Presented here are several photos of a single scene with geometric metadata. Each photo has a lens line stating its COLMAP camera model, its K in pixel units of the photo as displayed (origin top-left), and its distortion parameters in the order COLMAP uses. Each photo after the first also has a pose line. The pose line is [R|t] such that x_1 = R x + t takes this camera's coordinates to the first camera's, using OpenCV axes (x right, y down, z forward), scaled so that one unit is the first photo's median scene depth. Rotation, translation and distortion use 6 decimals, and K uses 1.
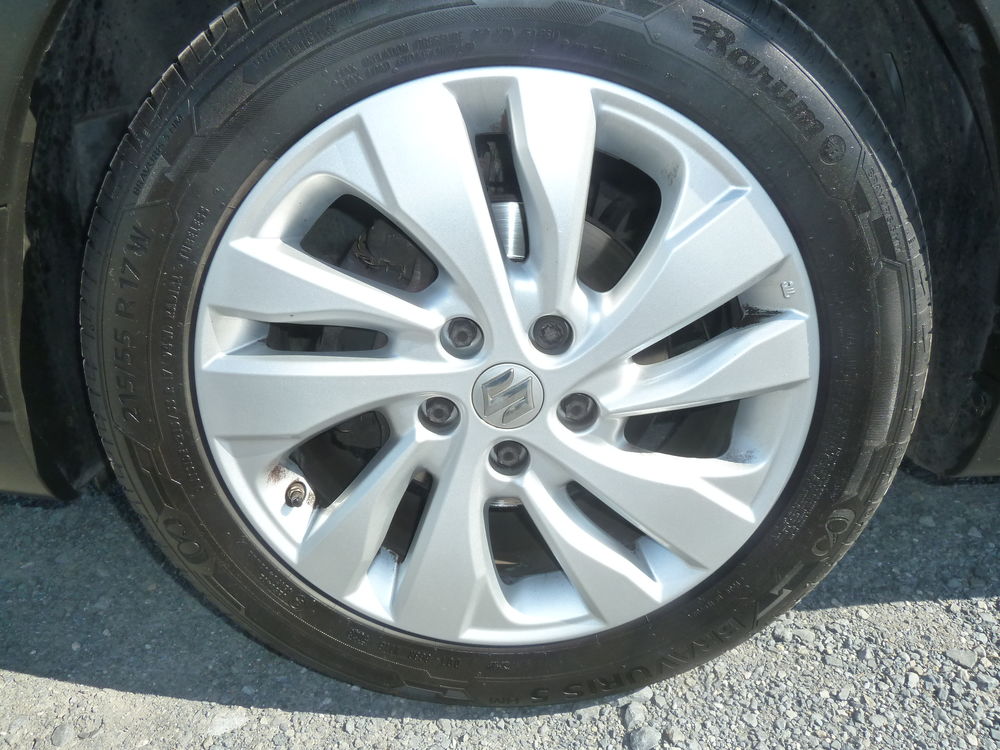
lens RADIAL K [[723.6, 0, 500.6], [0, 723.6, 376.6], [0, 0, 1]] dist [-0.008557, -0.001679]
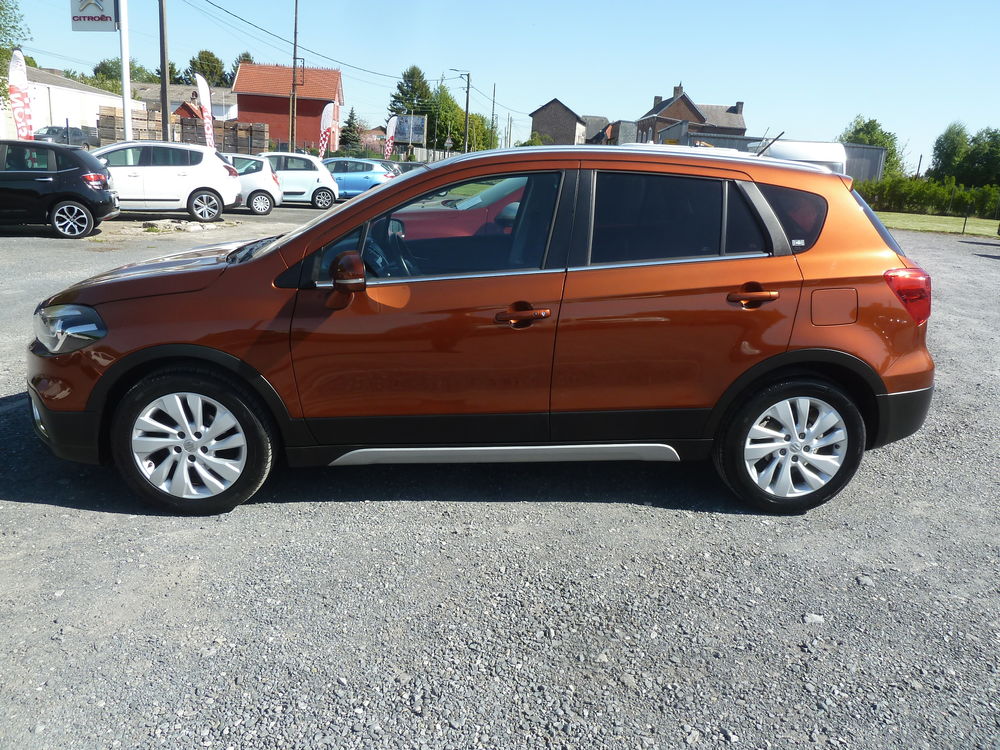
lens RADIAL K [[723.6, 0, 499.7], [0, 723.6, 373.6], [0, 0, 1]] dist [-0.008557, -0.001679]
pose [[0.999033, 0.028914, 0.033113, 2.117980], [-0.024094, 0.990179, -0.137714, 0.177619], [-0.036770, 0.136783, 0.989918, -4.485761]]
